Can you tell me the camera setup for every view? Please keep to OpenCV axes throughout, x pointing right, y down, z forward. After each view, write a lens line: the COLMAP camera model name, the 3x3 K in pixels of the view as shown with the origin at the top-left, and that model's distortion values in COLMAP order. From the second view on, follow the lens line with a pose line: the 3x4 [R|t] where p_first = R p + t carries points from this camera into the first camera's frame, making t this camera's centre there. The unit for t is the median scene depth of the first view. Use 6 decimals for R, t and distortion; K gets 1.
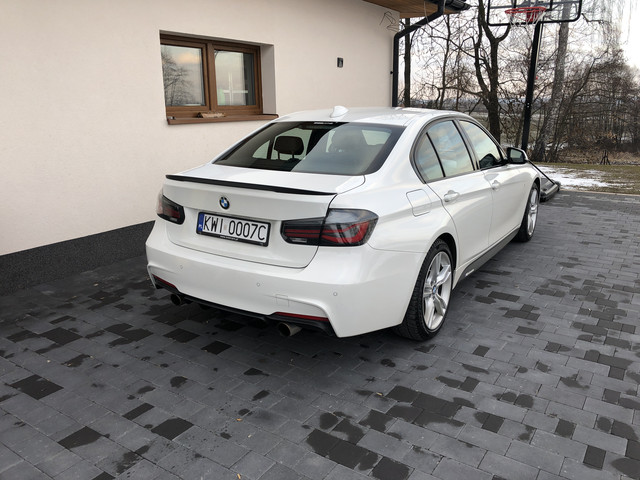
lens RADIAL K [[519.7, 0, 320.0], [0, 519.7, 240.0], [0, 0, 1]] dist [0.012623, 0.001787]
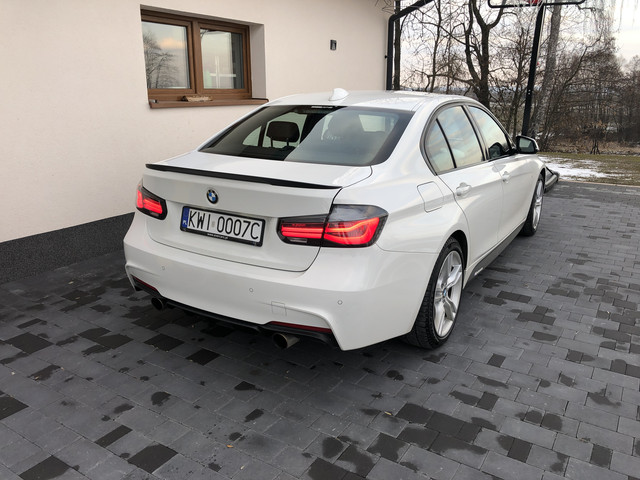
lens RADIAL K [[519.7, 0, 320.0], [0, 519.7, 240.0], [0, 0, 1]] dist [0.012623, 0.001787]
pose [[0.999669, 0.002703, 0.025598, -0.020186], [-0.003296, 0.999727, 0.023145, -0.015788], [-0.025529, -0.023221, 0.999404, 0.096709]]
